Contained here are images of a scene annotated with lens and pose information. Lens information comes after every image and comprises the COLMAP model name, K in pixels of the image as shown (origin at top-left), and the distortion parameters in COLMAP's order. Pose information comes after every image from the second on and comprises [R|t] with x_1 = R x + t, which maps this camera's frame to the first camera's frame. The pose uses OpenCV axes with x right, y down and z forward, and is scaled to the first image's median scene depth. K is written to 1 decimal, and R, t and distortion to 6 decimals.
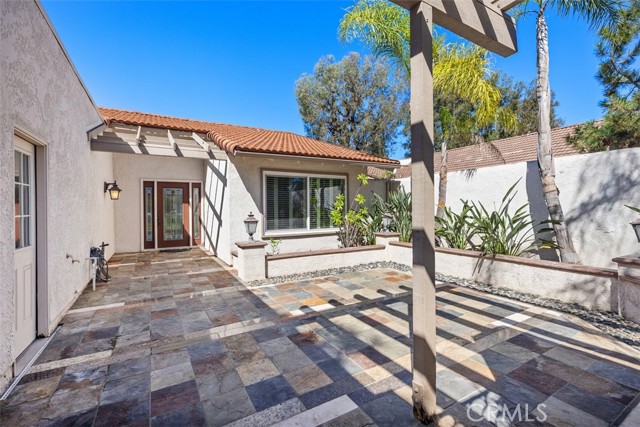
lens RADIAL K [[292.5, 0, 319.6], [0, 292.5, 210.7], [0, 0, 1]] dist [0.009165, -0.000207]
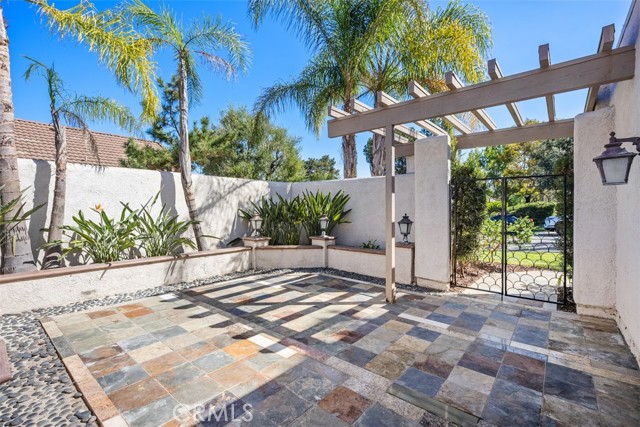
lens RADIAL K [[292.5, 0, 318.4], [0, 292.5, 213.2], [0, 0, 1]] dist [0.009165, -0.000207]
pose [[-0.351496, -0.008631, 0.936150, -0.778133], [0.008257, 0.999890, 0.012318, -0.018759], [-0.936153, 0.012059, -0.351386, 1.137126]]
